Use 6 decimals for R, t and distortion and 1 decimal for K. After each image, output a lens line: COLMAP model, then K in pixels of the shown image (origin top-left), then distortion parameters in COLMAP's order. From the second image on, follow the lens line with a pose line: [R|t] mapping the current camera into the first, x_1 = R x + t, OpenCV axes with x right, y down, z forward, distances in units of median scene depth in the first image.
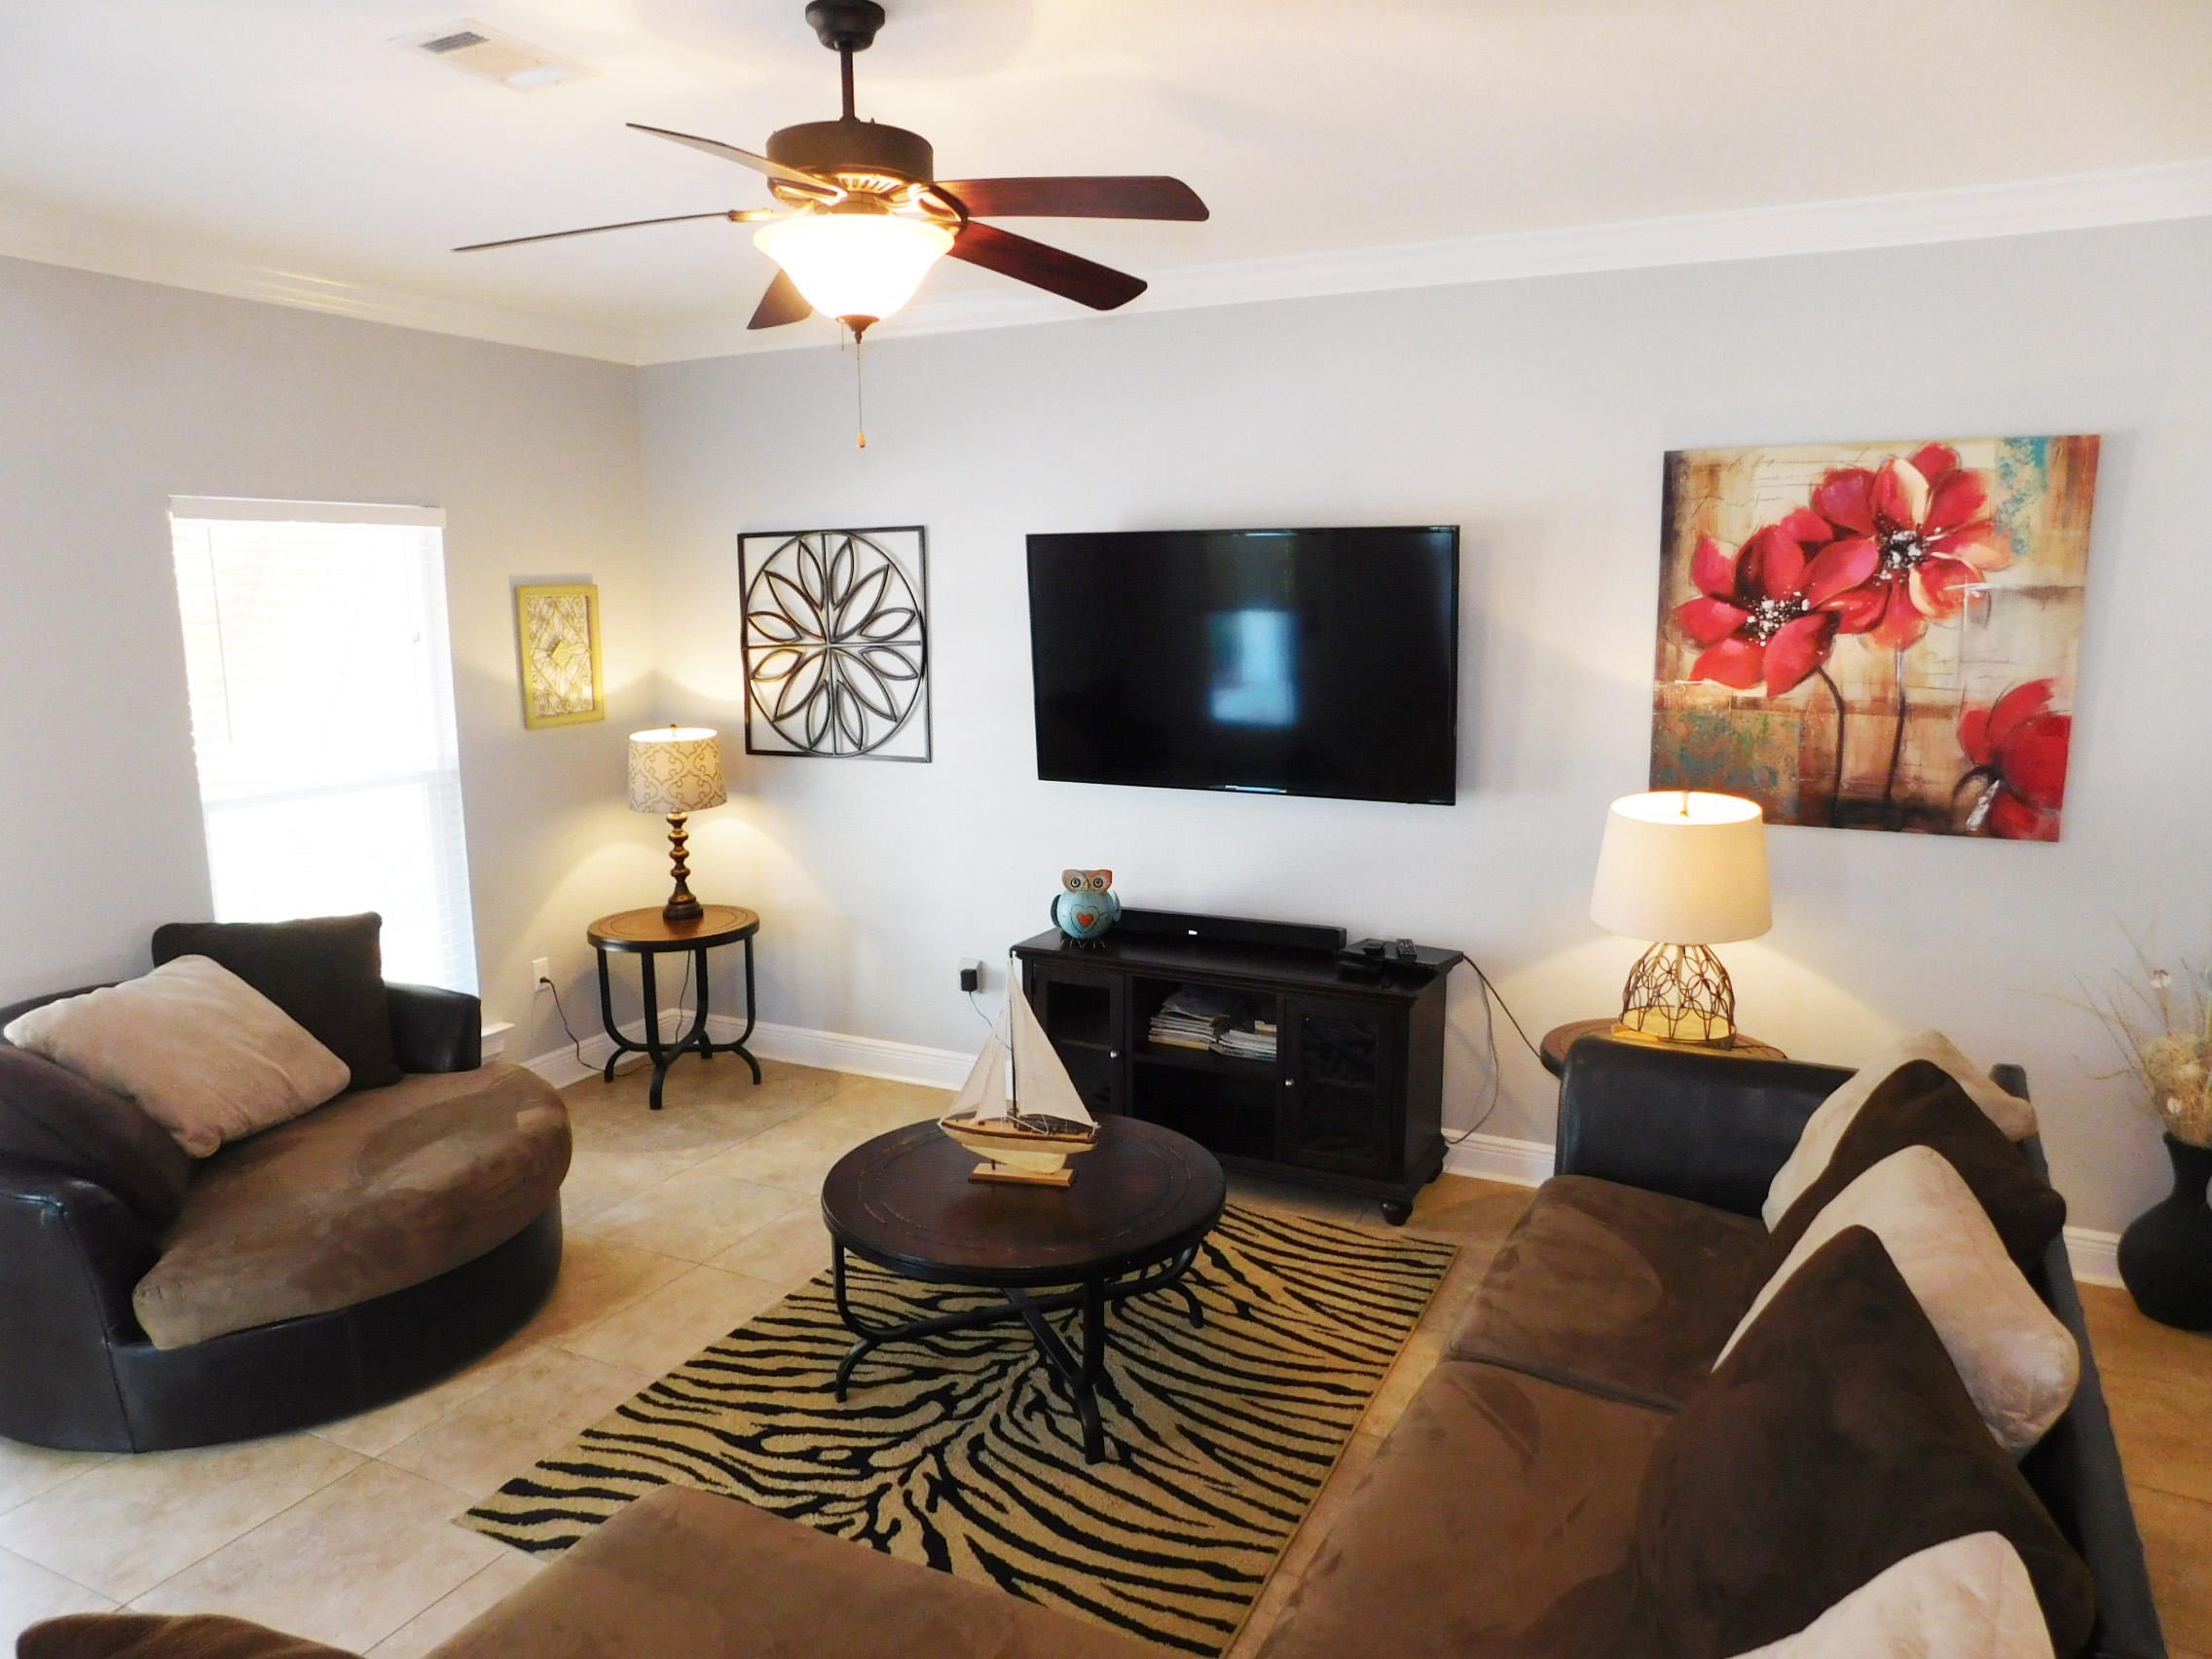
lens RADIAL K [[1472.2, 0, 1105.7], [0, 1472.2, 841.9], [0, 0, 1]] dist [-0.032749, 0.002351]
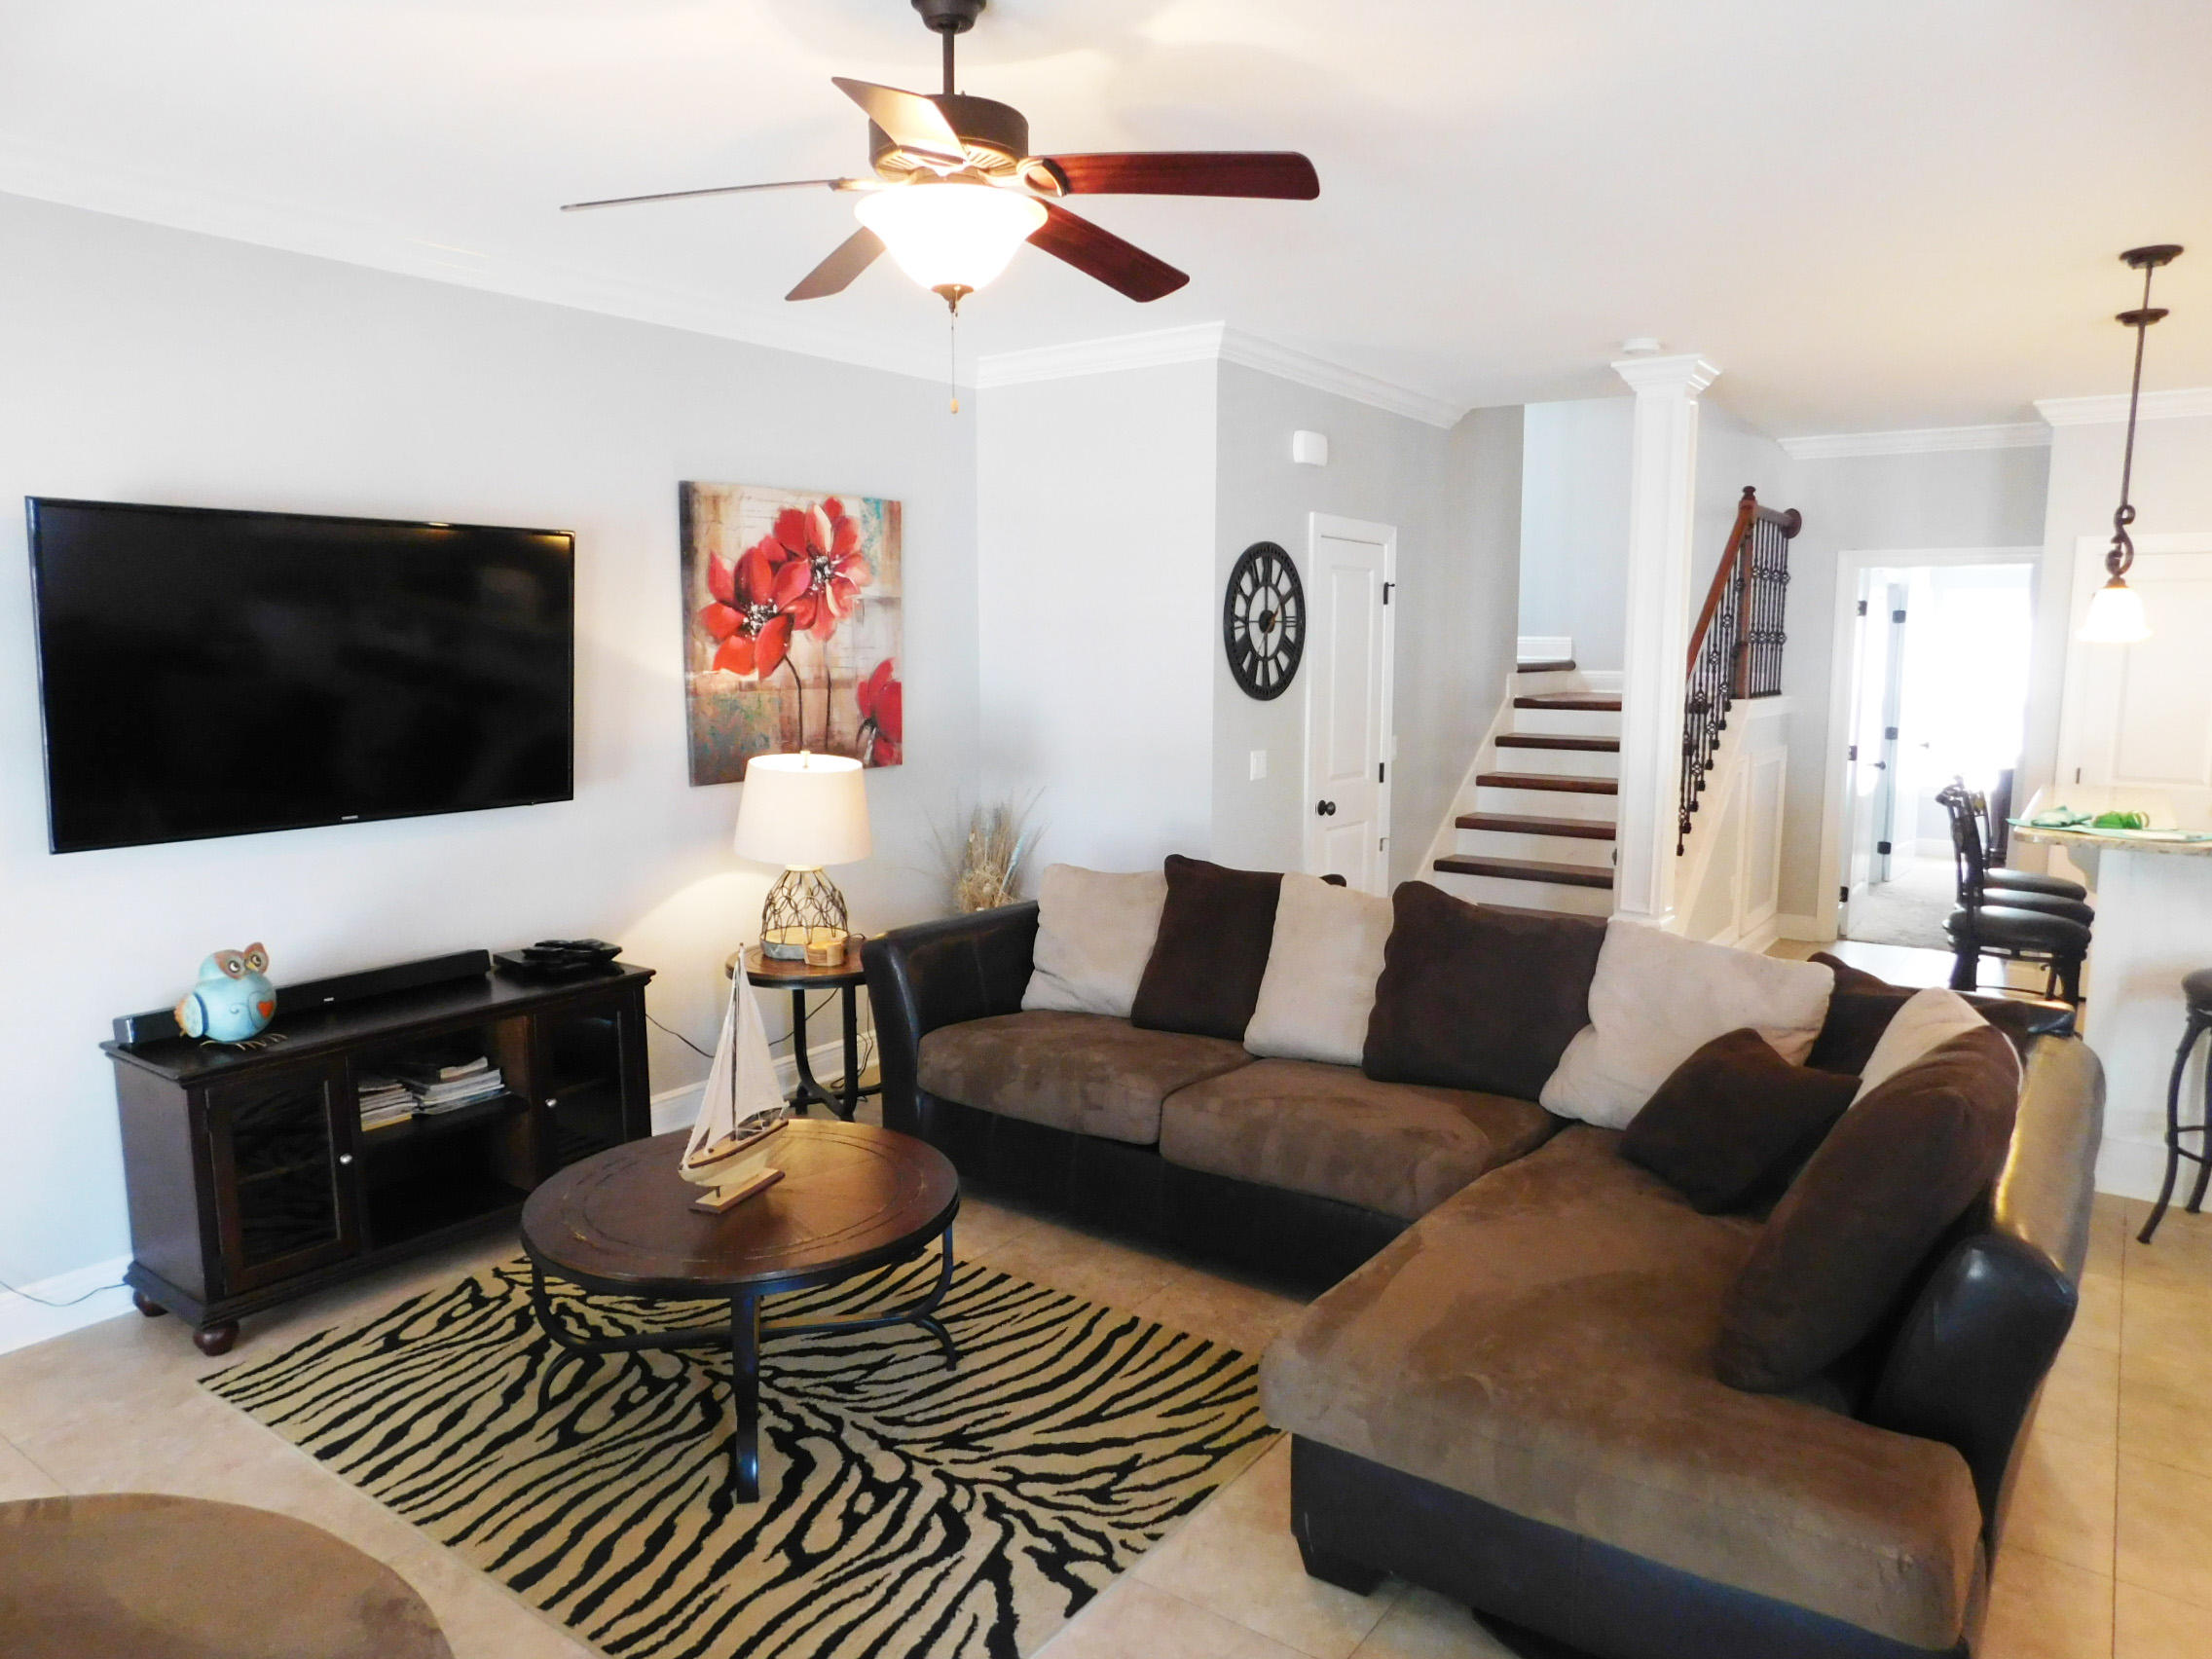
lens RADIAL K [[1466.0, 0, 1106.0], [0, 1466.0, 829.5], [0, 0, 1]] dist [-0.038640, 0.003087]
pose [[0.166664, -0.123387, 0.978263, -0.808471], [0.175143, 0.980067, 0.093775, -0.039308], [-0.970334, 0.155707, 0.184952, 0.509238]]
